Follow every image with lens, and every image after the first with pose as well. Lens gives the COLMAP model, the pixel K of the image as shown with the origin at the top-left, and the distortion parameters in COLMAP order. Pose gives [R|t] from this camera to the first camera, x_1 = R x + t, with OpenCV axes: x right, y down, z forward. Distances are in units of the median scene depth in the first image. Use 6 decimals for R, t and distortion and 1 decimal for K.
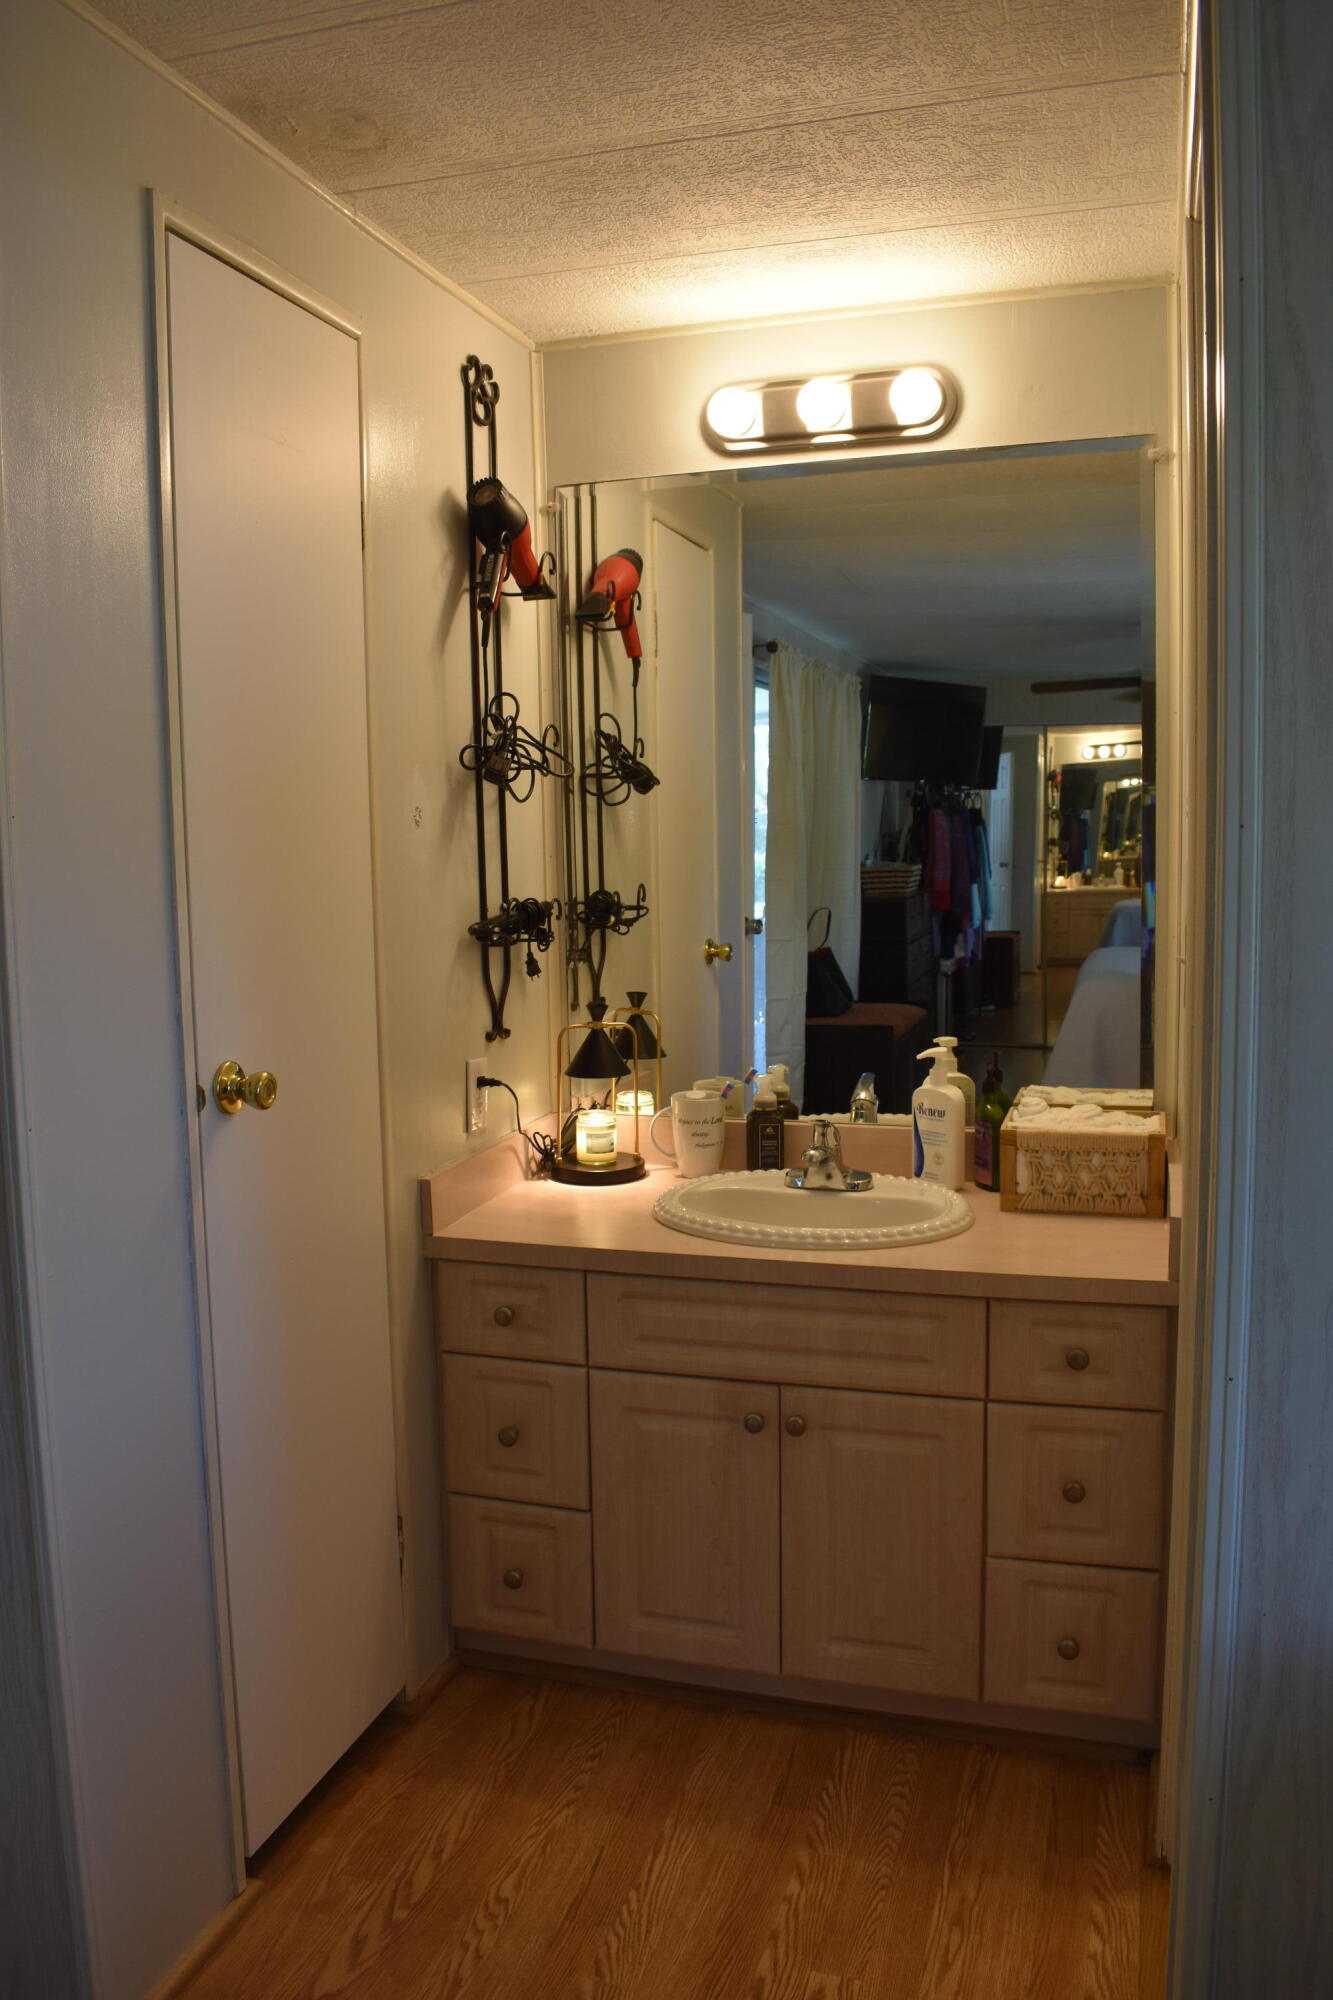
lens RADIAL K [[1582.0, 0, 666.5], [0, 1582.0, 1000.0], [0, 0, 1]] dist [-0.095936, 0.015676]
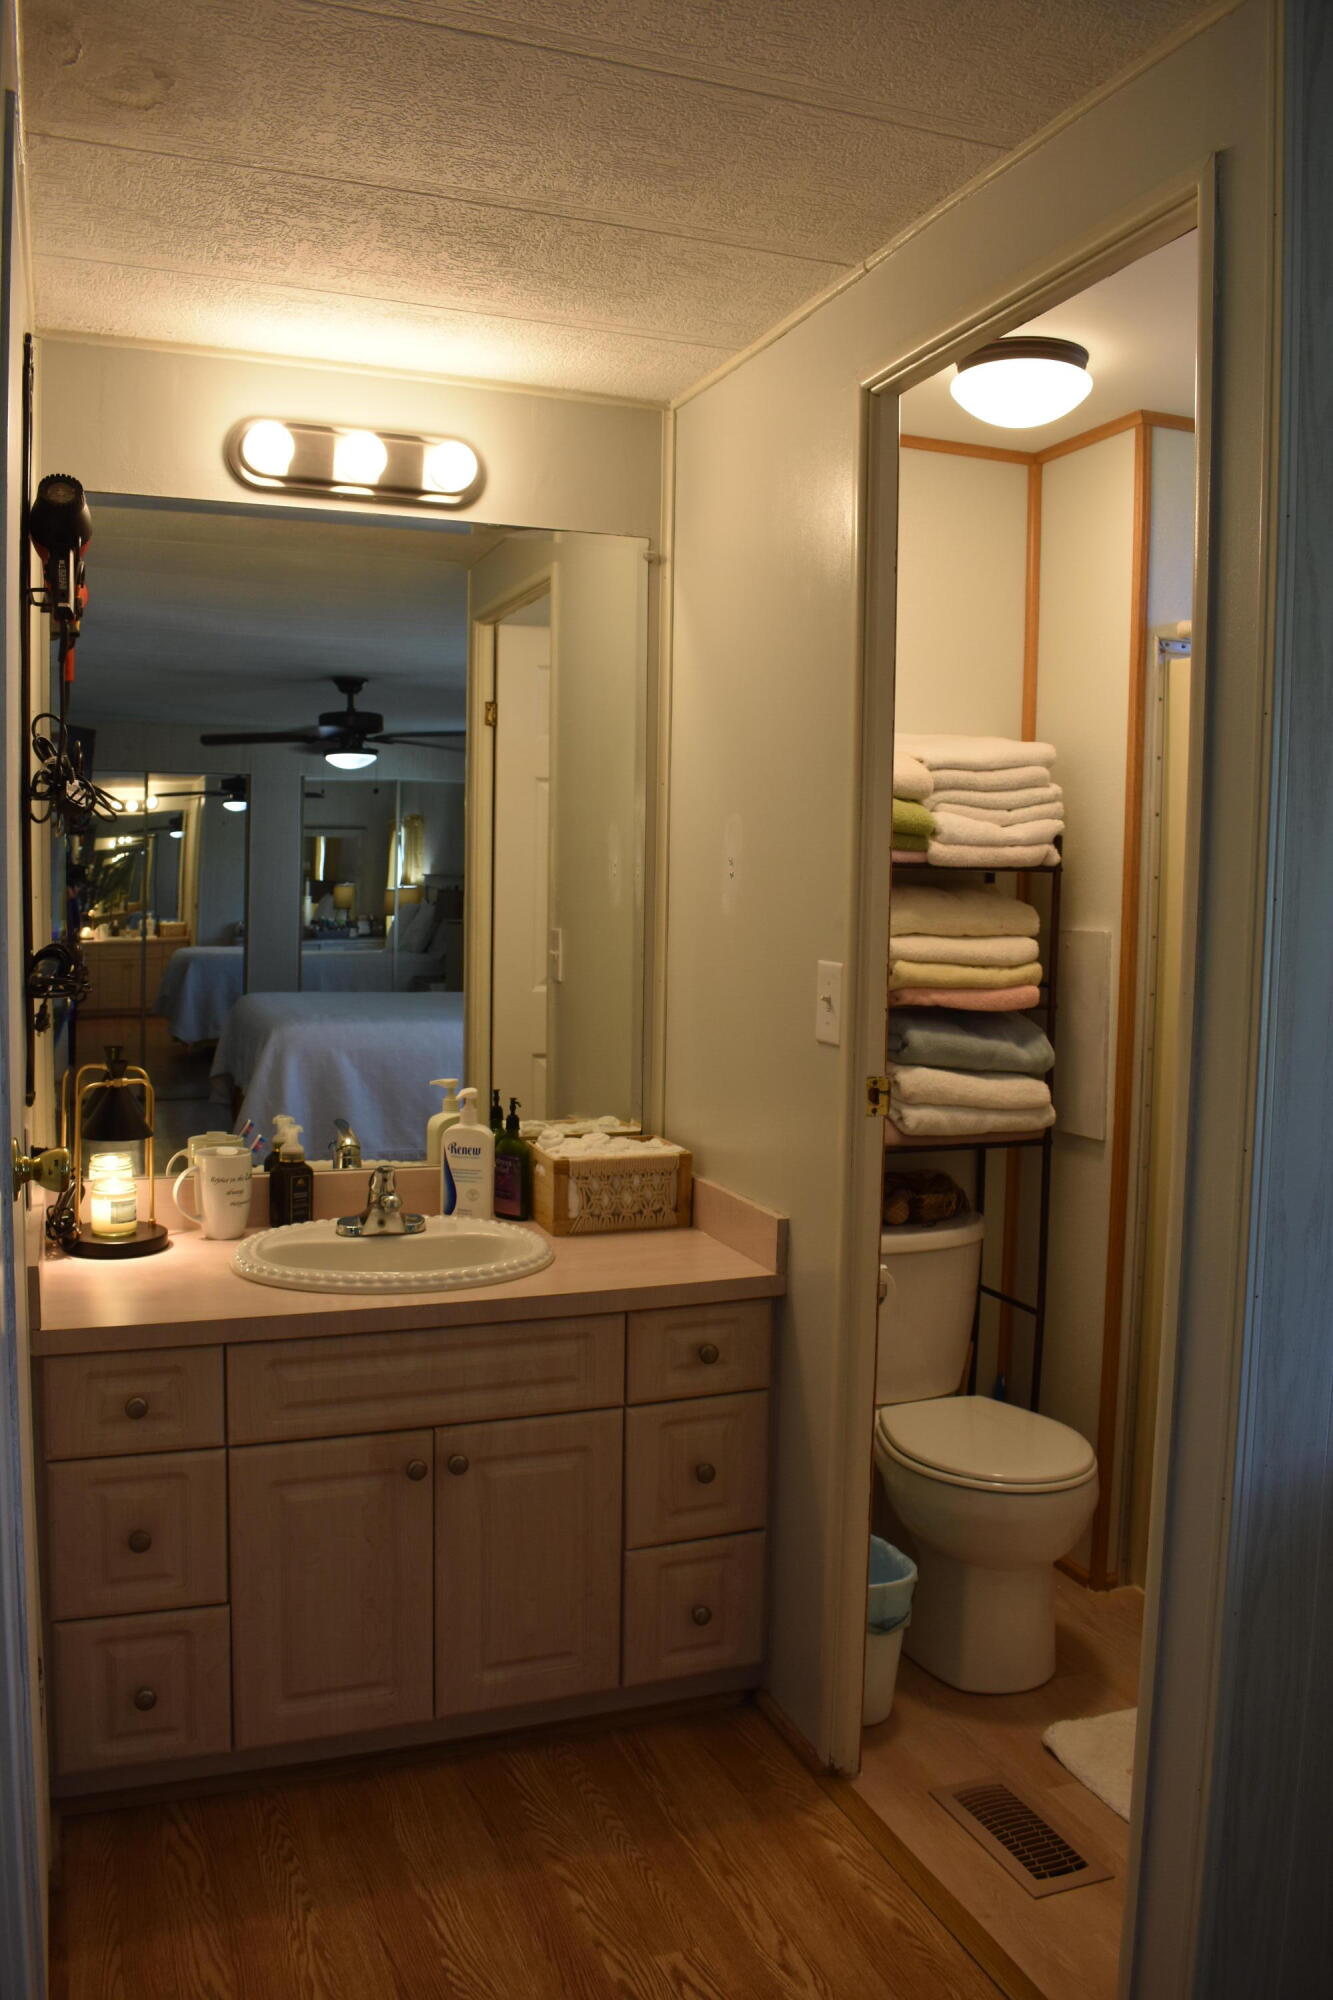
lens RADIAL K [[1582.0, 0, 666.5], [0, 1582.0, 1000.0], [0, 0, 1]] dist [-0.095936, 0.015676]
pose [[0.780860, -0.015442, 0.624515, -0.428394], [0.033873, 0.999270, -0.017644, -0.006241], [-0.623787, 0.034931, 0.780813, 0.111652]]
